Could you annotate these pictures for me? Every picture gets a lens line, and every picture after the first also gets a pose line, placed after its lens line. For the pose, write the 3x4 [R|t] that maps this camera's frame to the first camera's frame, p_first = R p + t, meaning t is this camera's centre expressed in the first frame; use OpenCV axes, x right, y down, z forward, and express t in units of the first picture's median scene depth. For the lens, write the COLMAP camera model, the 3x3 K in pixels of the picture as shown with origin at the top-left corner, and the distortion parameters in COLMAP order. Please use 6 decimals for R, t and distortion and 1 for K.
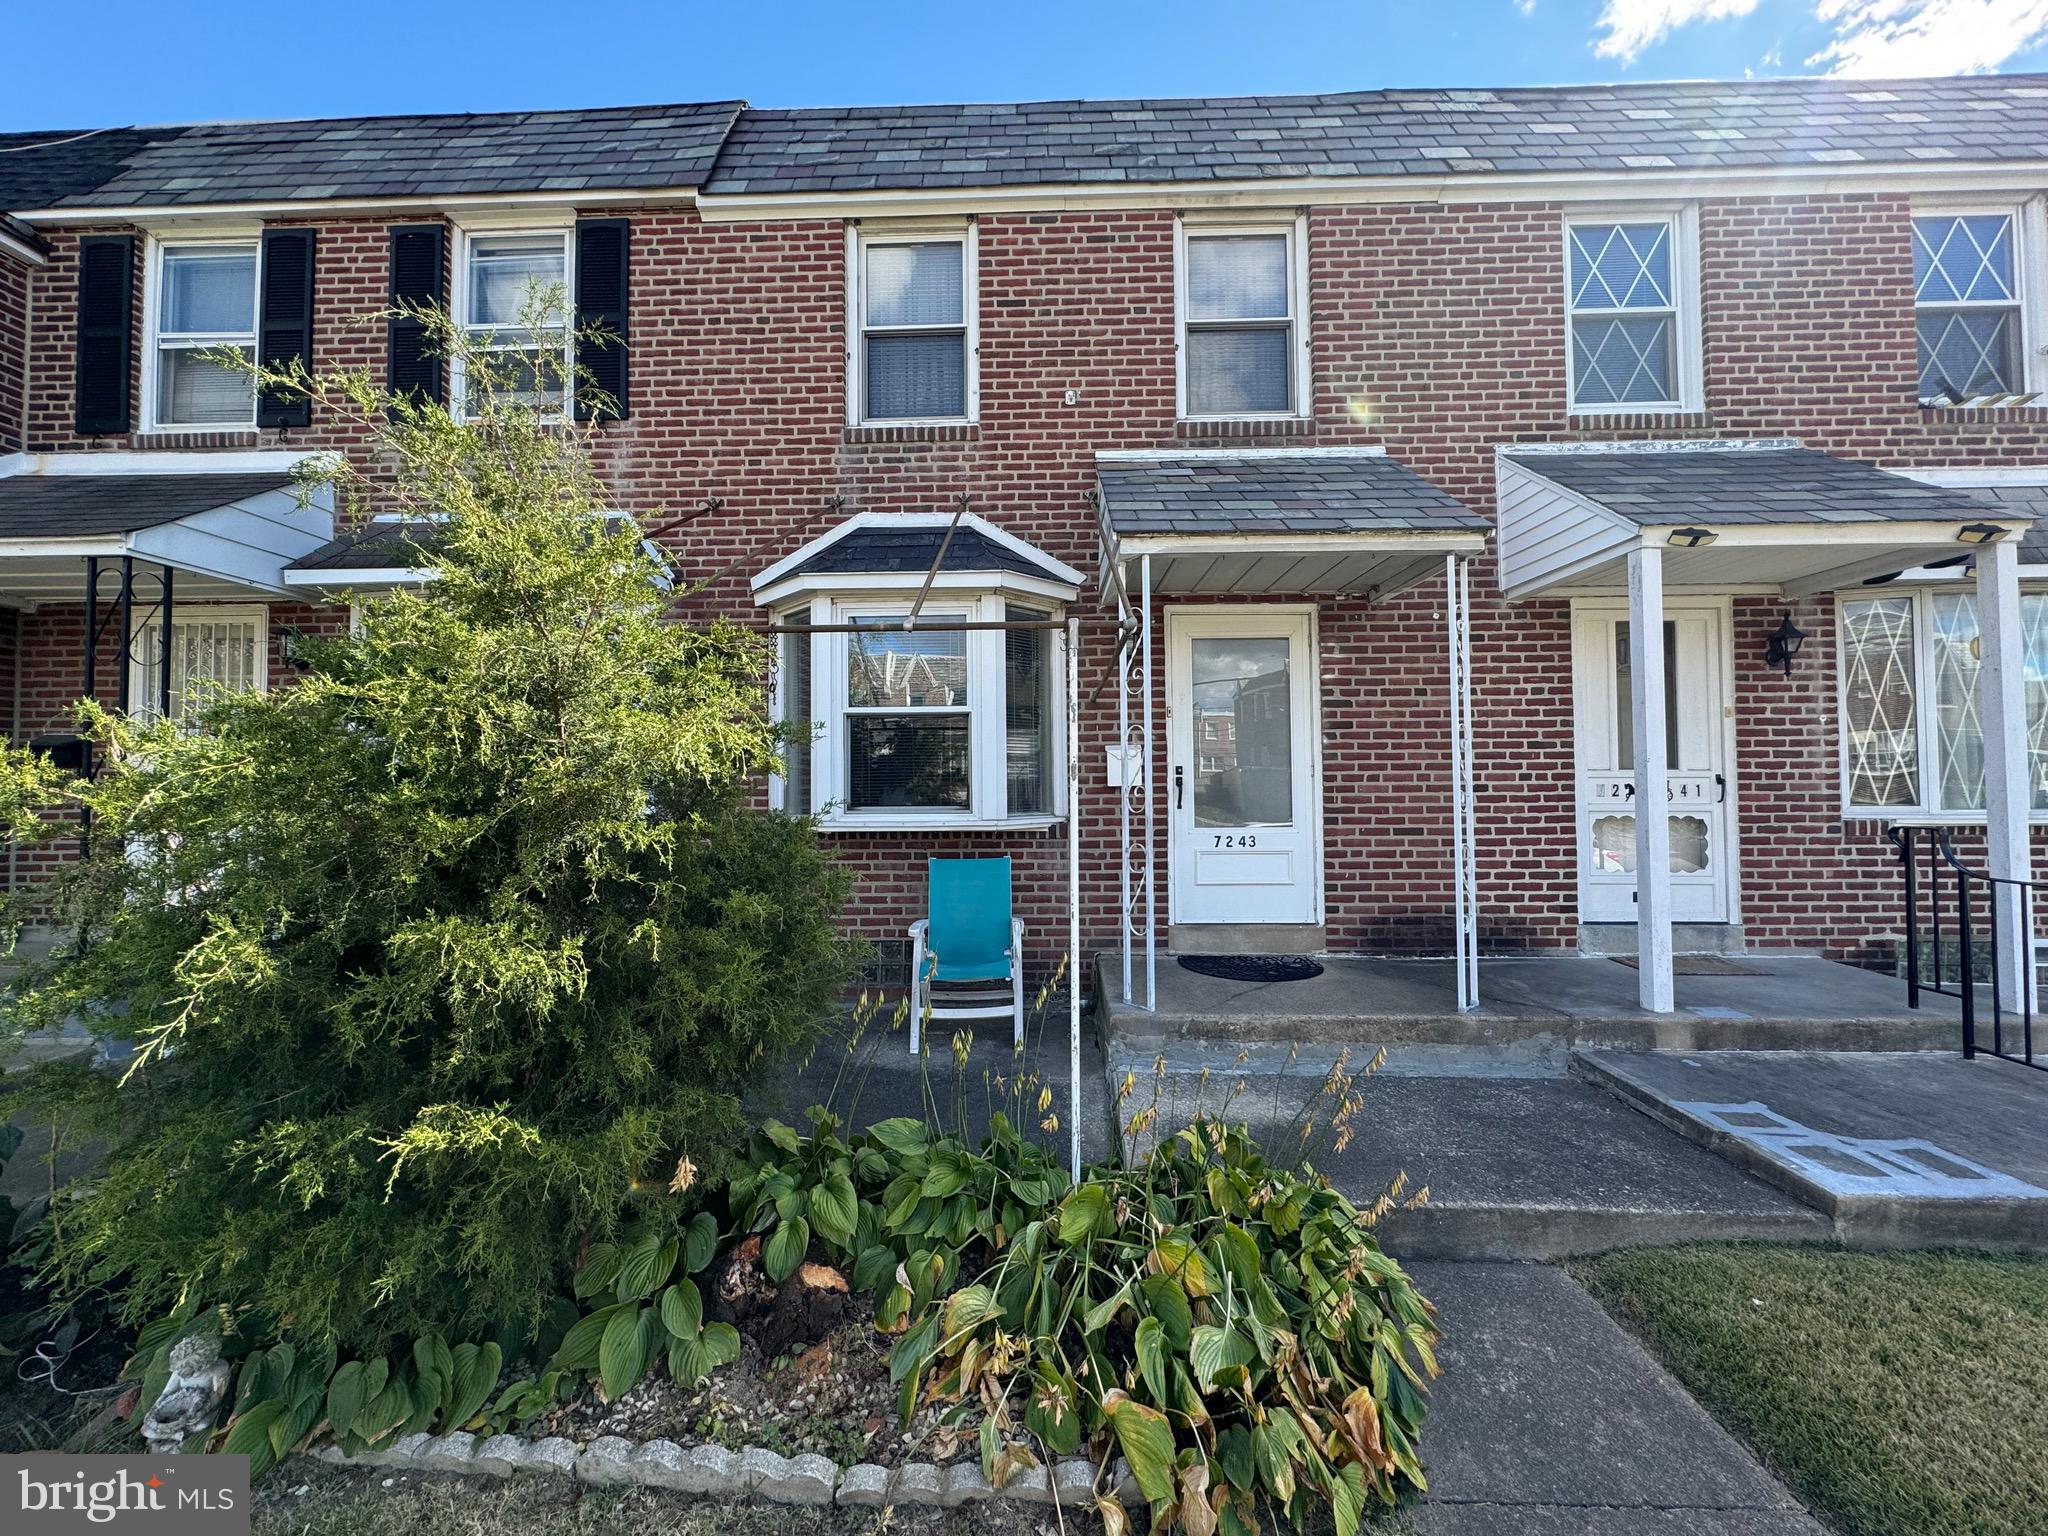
lens RADIAL K [[814.7, 0, 1023.4], [0, 814.7, 766.4], [0, 0, 1]] dist [-0.003425, 0.001038]
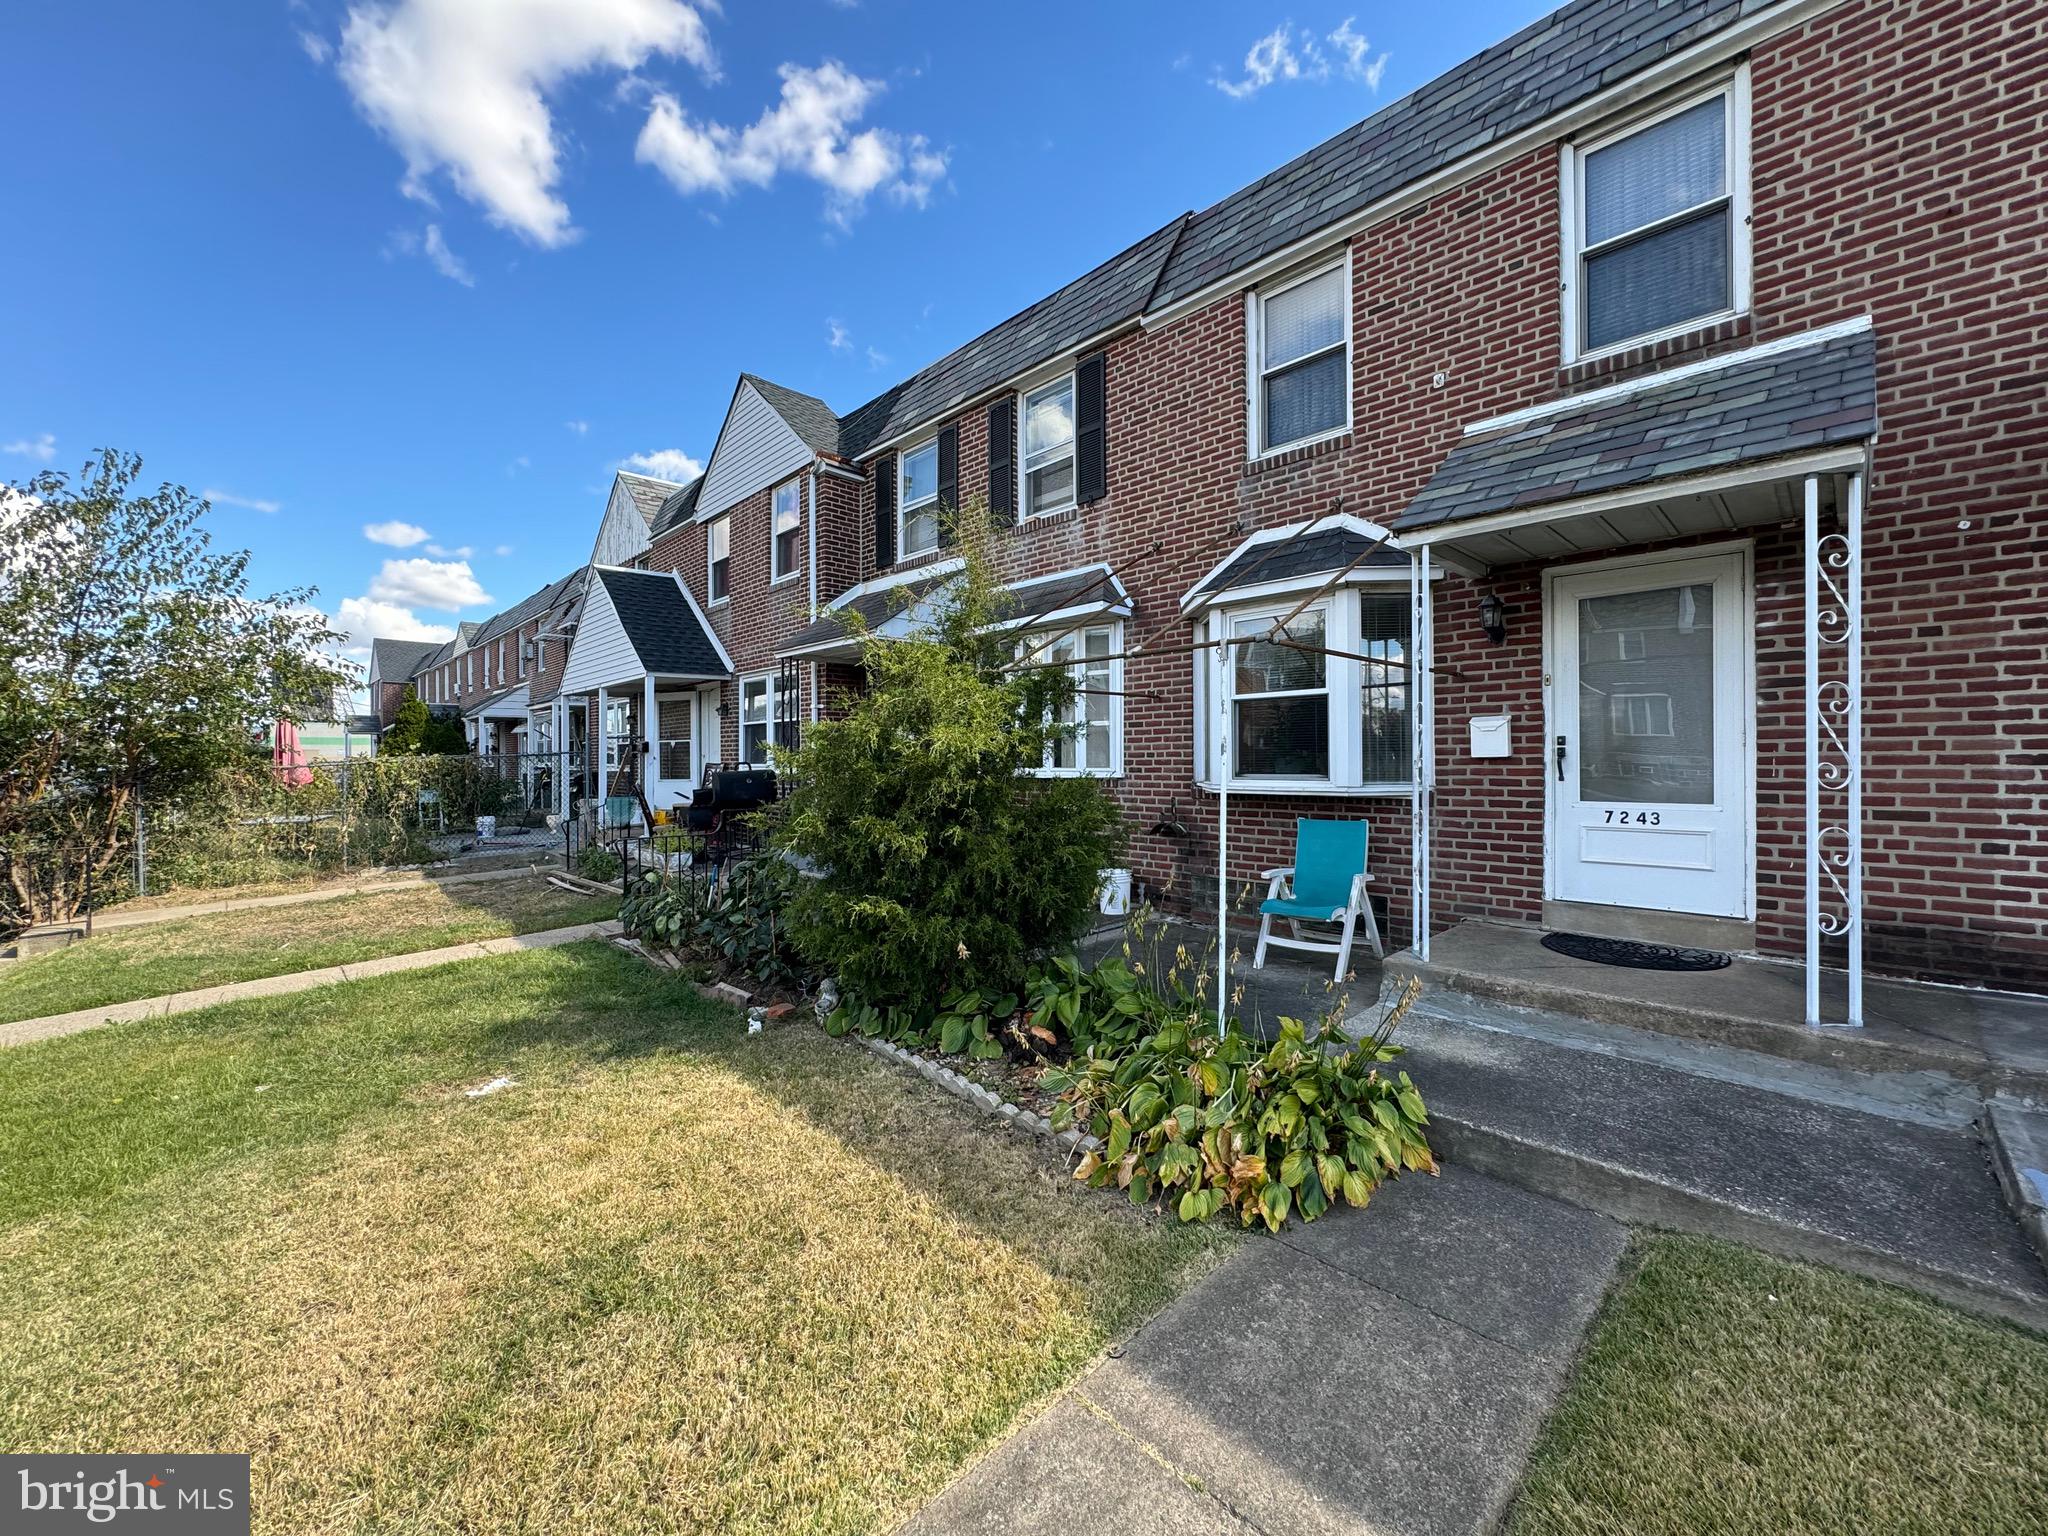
lens RADIAL K [[814.7, 0, 1027.0], [0, 814.7, 768.0], [0, 0, 1]] dist [-0.003425, 0.001038]
pose [[0.716282, 0.008237, -0.697763, 0.414902], [0.020181, 0.999268, 0.032513, -0.006681], [0.697519, -0.037370, 0.715591, -0.122259]]
